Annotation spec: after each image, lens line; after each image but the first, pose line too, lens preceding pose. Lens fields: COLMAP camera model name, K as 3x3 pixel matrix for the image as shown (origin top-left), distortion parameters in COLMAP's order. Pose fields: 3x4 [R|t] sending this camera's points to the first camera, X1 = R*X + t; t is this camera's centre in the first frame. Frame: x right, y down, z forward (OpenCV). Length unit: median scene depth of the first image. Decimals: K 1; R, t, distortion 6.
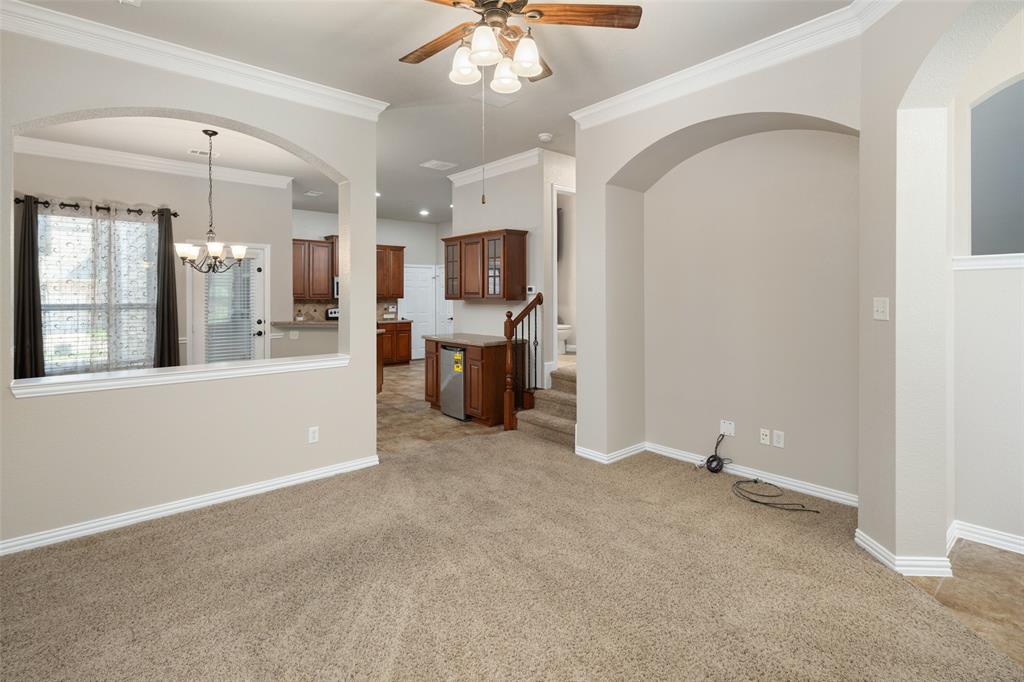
lens RADIAL K [[492.4, 0, 512.3], [0, 492.4, 295.8], [0, 0, 1]] dist [0.001274, -0.000058]
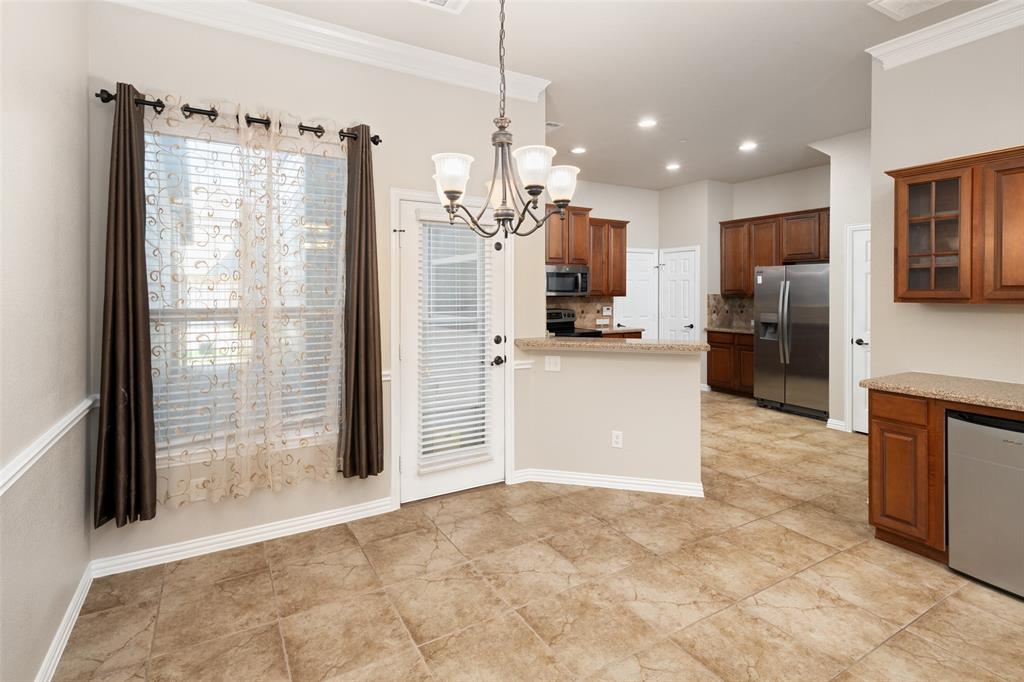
lens RADIAL K [[500.3, 0, 507.7], [0, 500.3, 290.1], [0, 0, 1]] dist [0.017828, -0.000105]
pose [[0.981062, 0.002305, -0.193678, -0.446222], [-0.002883, 0.999992, -0.002702, -0.001977], [0.193670, 0.003209, 0.981061, 0.506055]]
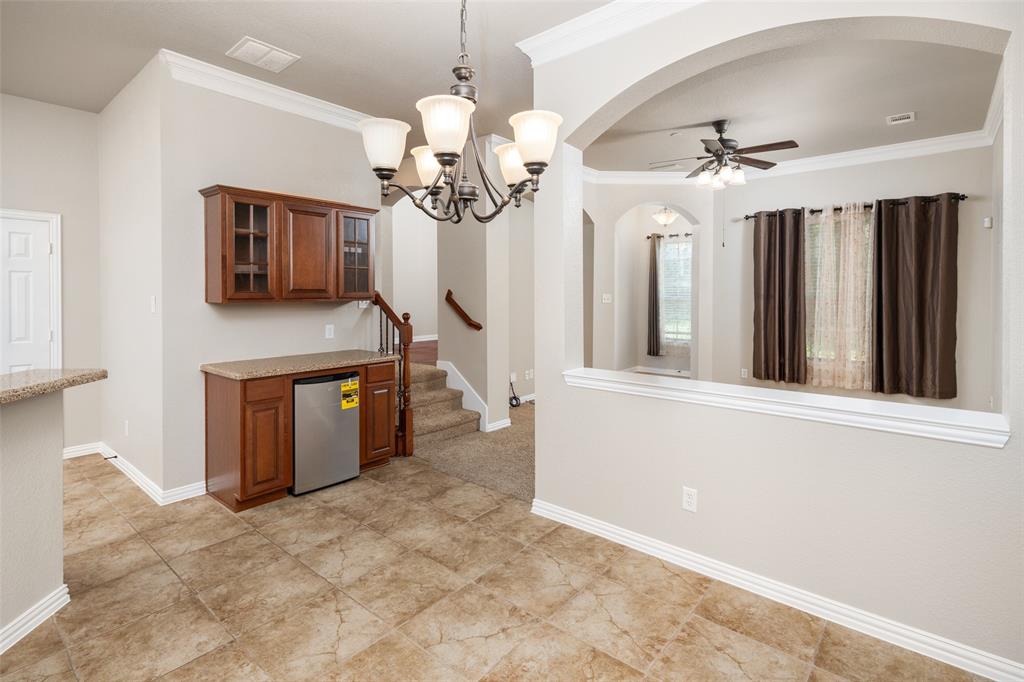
lens RADIAL K [[492.4, 0, 512.3], [0, 492.4, 295.8], [0, 0, 1]] dist [0.001274, -0.000058]
pose [[-0.151722, -0.003633, 0.988417, -0.777575], [0.000346, 0.999993, 0.003729, -0.001563], [-0.988423, 0.000907, -0.151719, 0.856074]]
